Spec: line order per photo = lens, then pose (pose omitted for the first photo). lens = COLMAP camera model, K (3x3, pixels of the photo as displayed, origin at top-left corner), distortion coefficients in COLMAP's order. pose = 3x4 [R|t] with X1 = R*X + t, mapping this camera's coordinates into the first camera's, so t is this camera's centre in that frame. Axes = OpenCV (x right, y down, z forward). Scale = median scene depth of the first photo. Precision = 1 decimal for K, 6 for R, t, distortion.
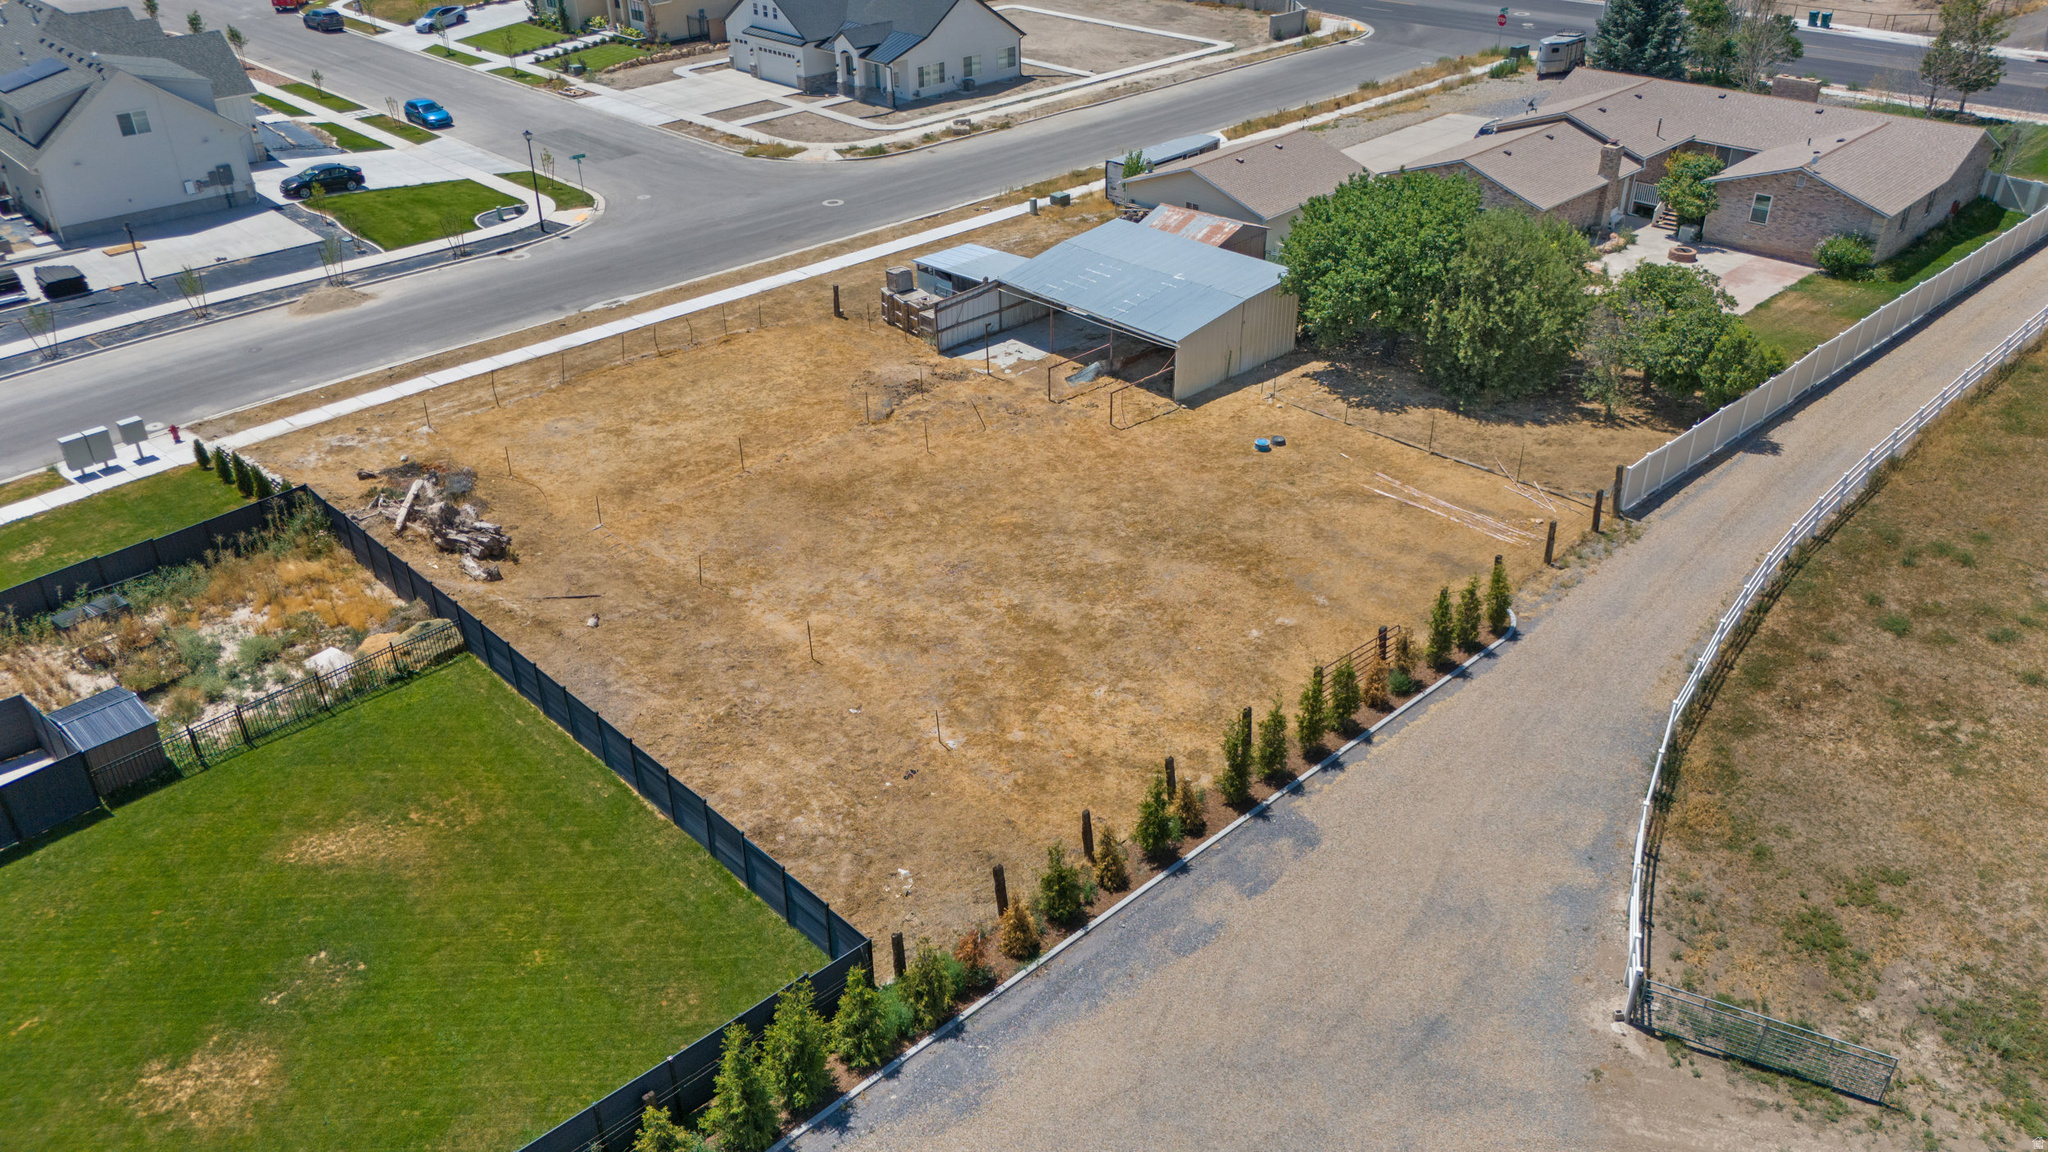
lens RADIAL K [[1511.0, 0, 1028.3], [0, 1511.0, 571.9], [0, 0, 1]] dist [0.088324, -0.123624]
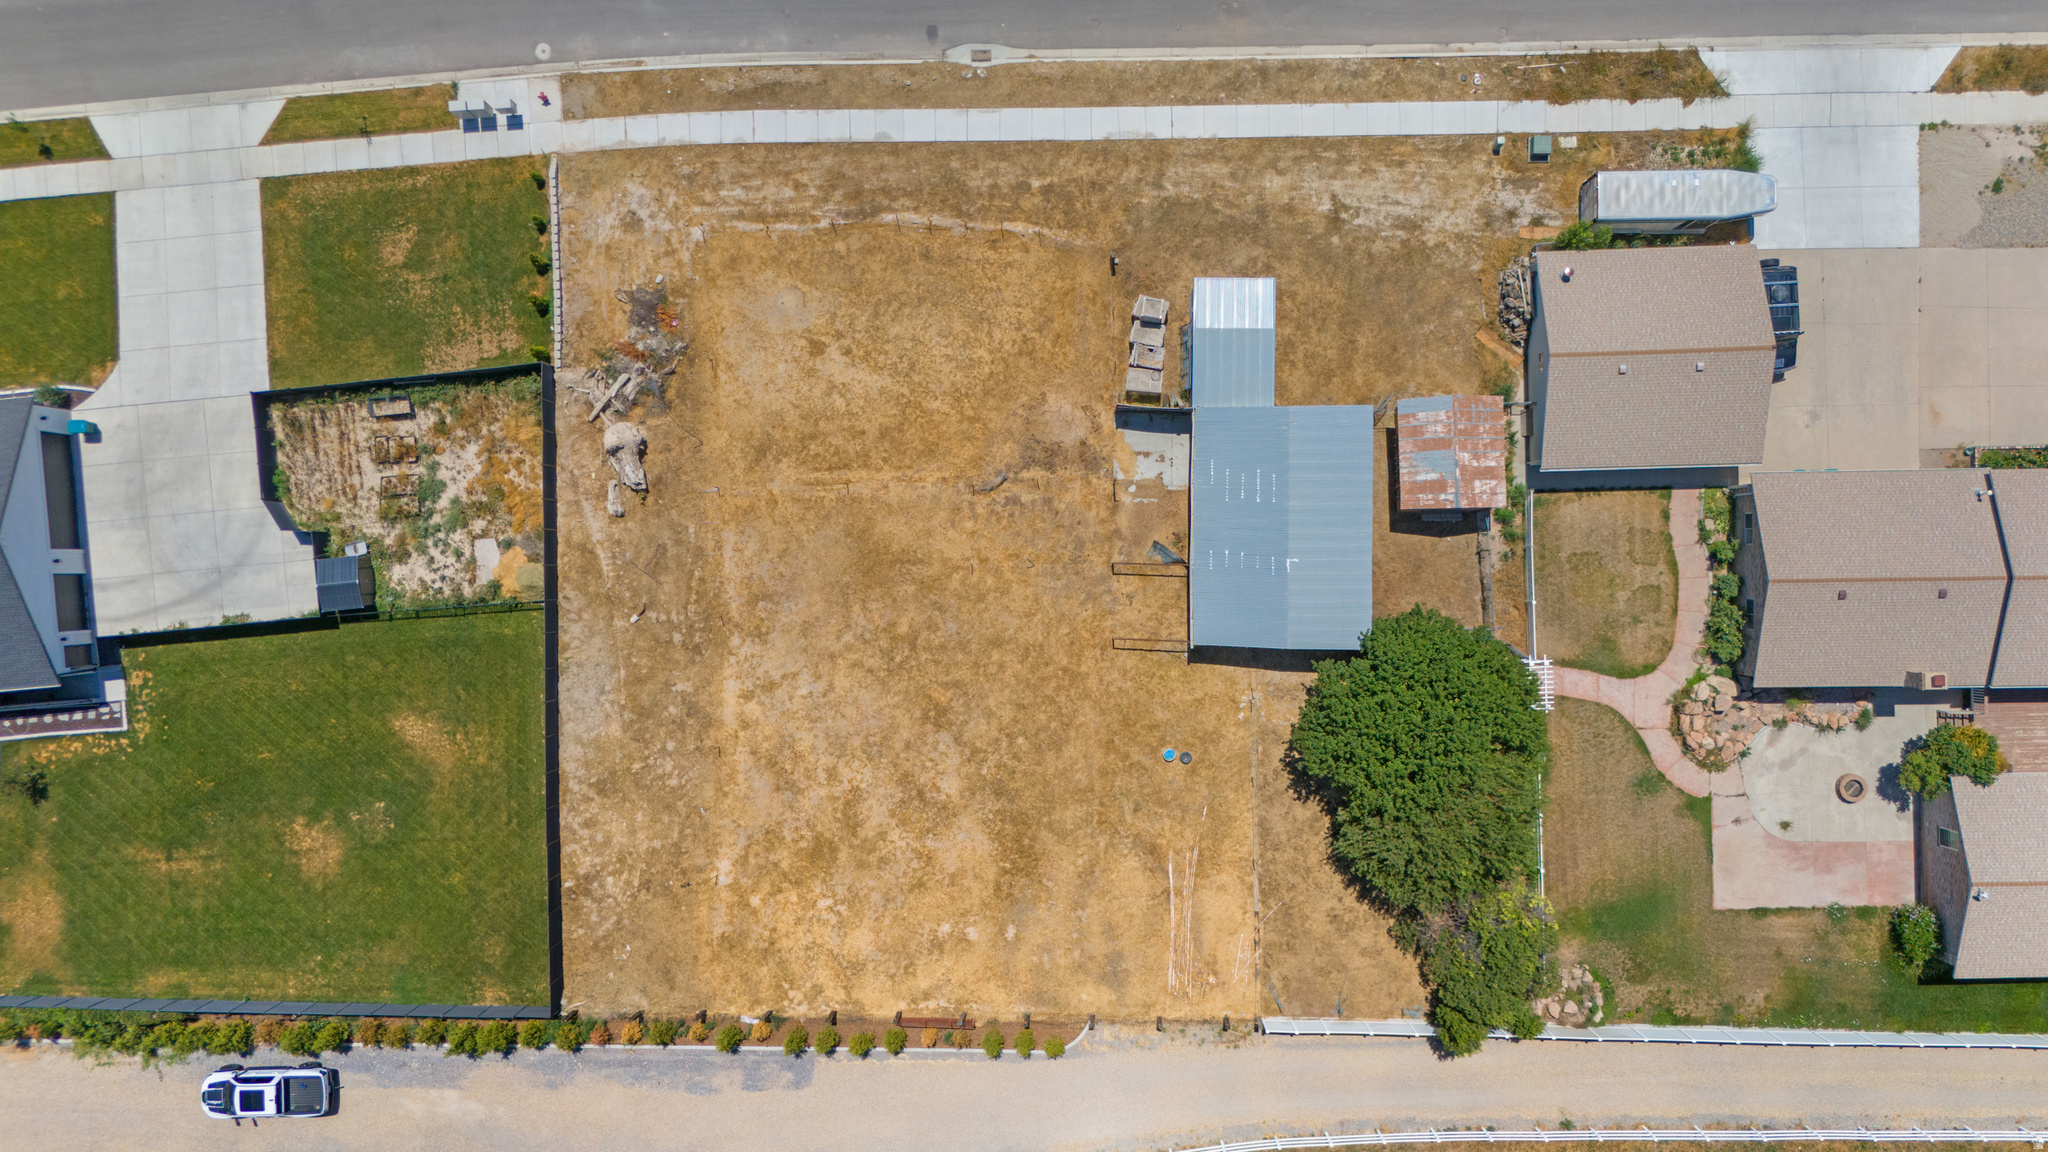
lens RADIAL K [[1511.0, 0, 1028.3], [0, 1511.0, 571.9], [0, 0, 1]] dist [0.088324, -0.123624]
pose [[0.722924, 0.690927, 0.000734, -0.029307], [-0.336792, 0.351462, 0.873525, -1.118716], [0.603284, -0.631739, 0.486779, 0.414008]]
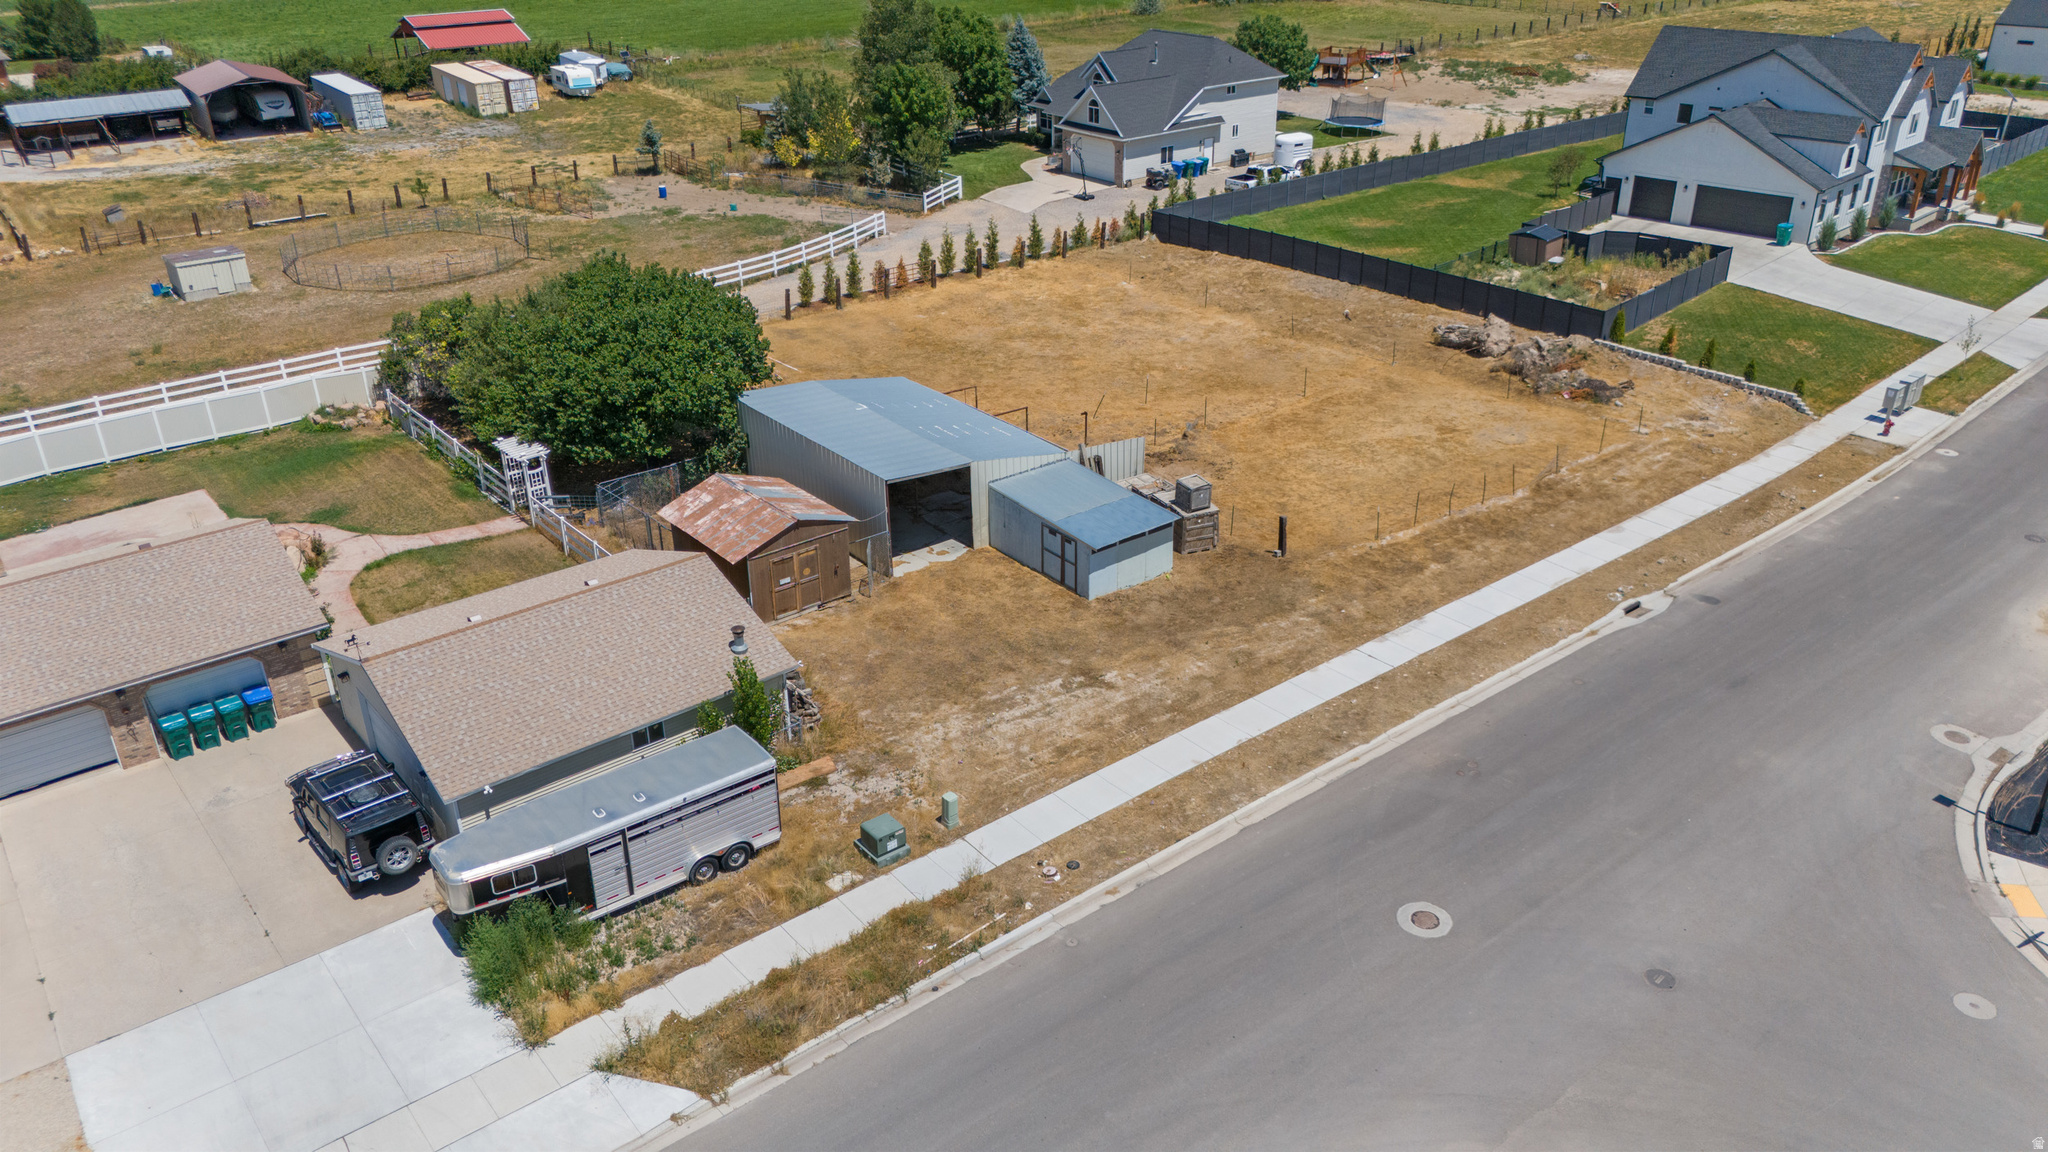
lens RADIAL K [[1511.0, 0, 1028.3], [0, 1511.0, 571.9], [0, 0, 1]] dist [0.088324, -0.123624]
pose [[-0.994786, -0.016643, 0.100617, -0.091185], [0.075038, 0.548692, 0.832650, -0.925217], [-0.069065, 0.835859, -0.544583, 1.665953]]
